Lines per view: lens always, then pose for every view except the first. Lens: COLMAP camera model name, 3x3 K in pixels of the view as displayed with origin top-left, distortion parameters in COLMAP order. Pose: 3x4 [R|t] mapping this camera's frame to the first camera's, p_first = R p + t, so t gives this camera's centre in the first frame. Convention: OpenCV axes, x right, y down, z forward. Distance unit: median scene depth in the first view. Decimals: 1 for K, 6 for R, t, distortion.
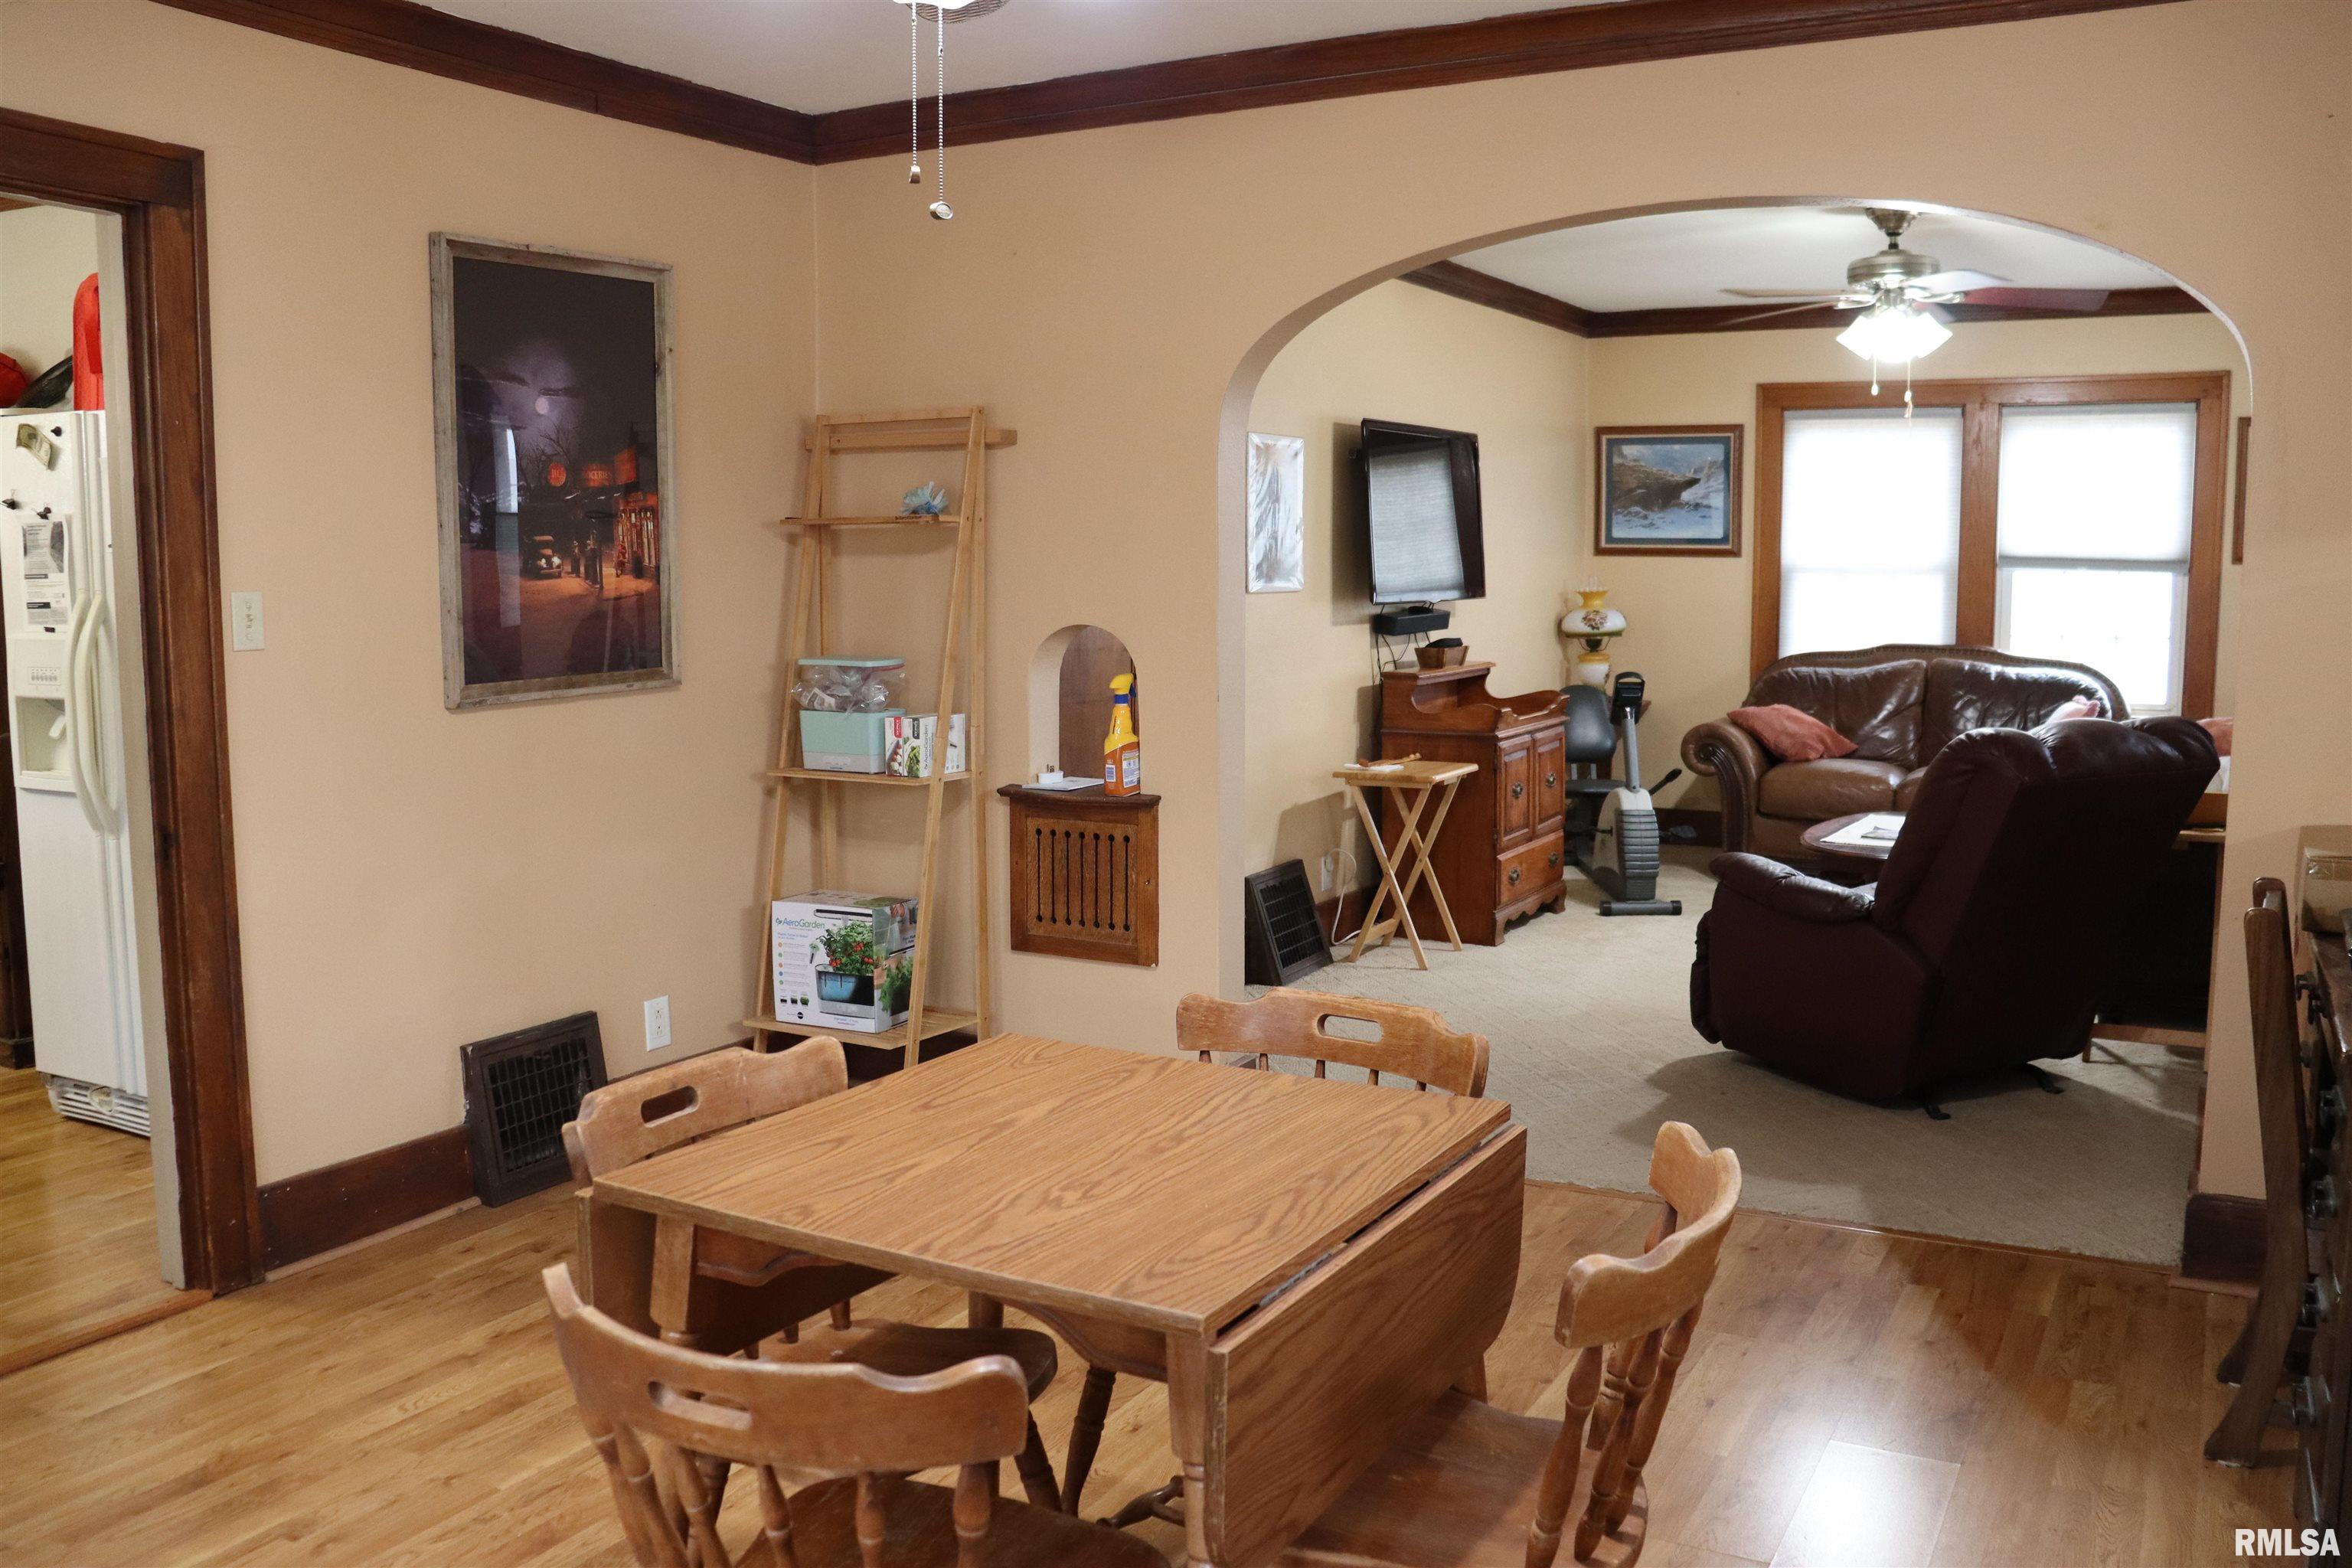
lens RADIAL K [[1961.4, 0, 1176.0], [0, 1961.4, 784.0], [0, 0, 1]] dist [-0.182466, 0.175329]
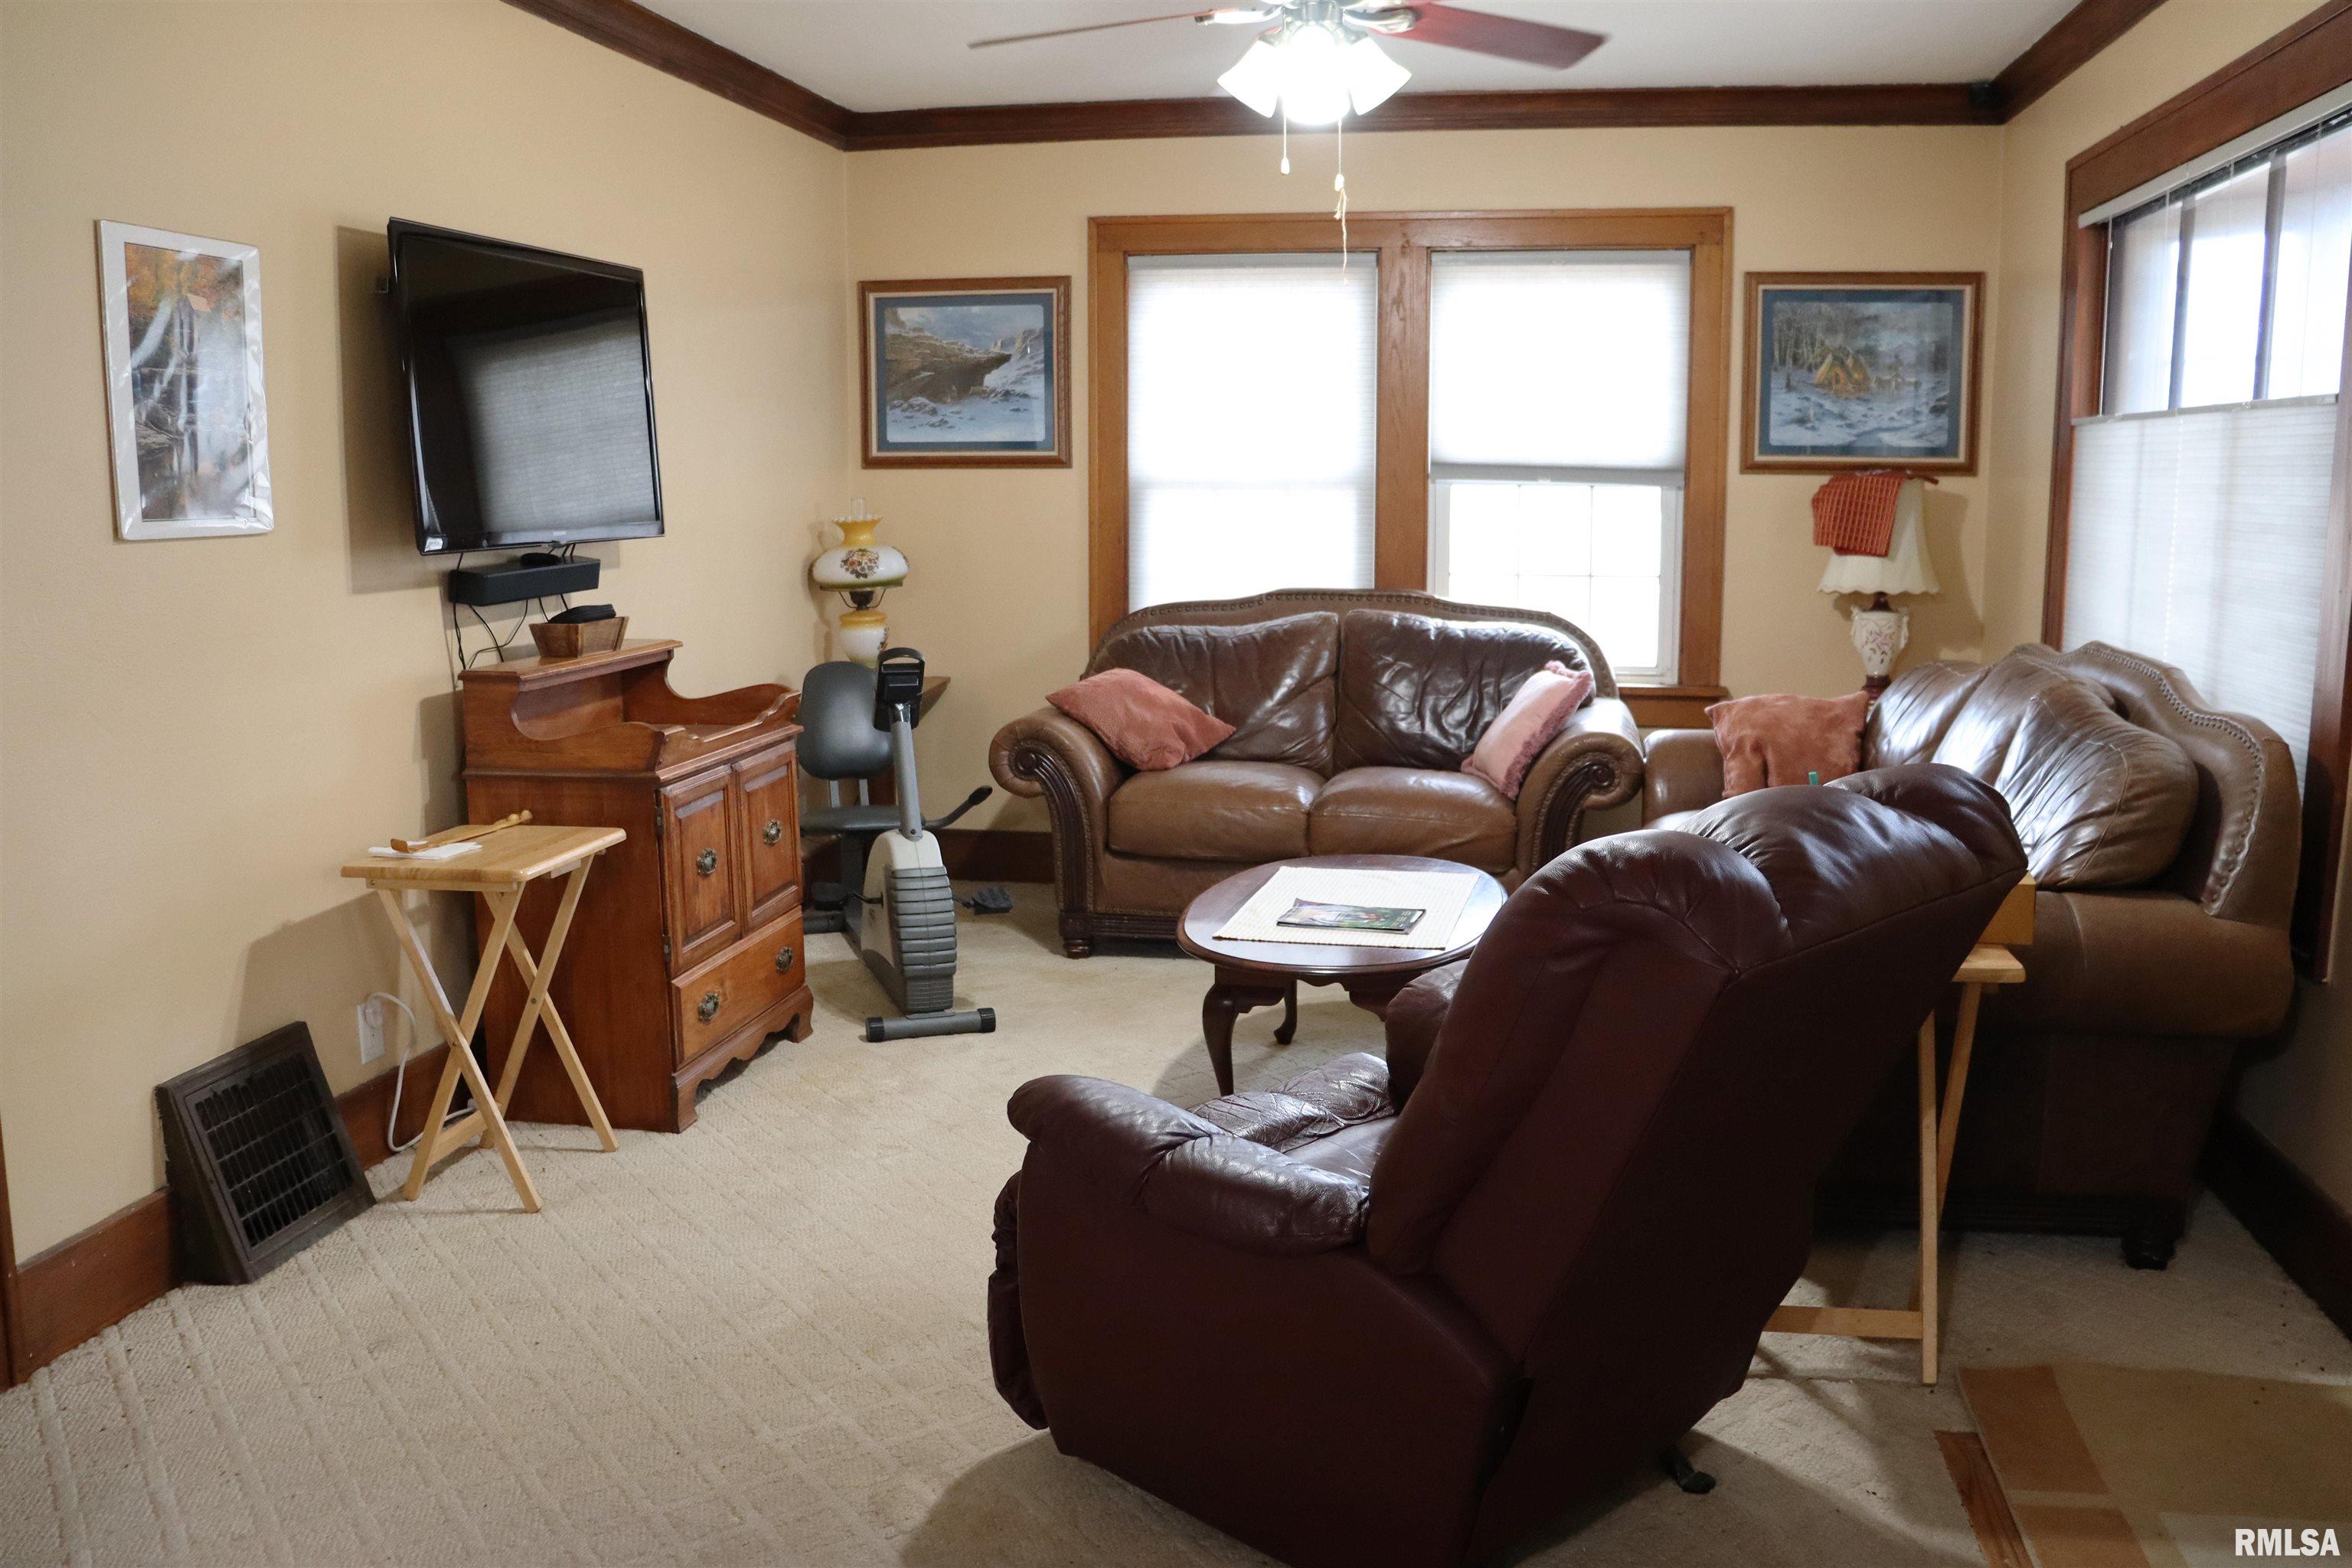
lens RADIAL K [[1934.9, 0, 1179.6], [0, 1934.9, 737.6], [0, 0, 1]] dist [-0.177237, 0.157402]
pose [[0.945552, -0.041611, 0.322800, 0.112415], [0.036857, 0.999103, 0.020827, -0.037222], [-0.323377, -0.007796, 0.946238, 0.365087]]
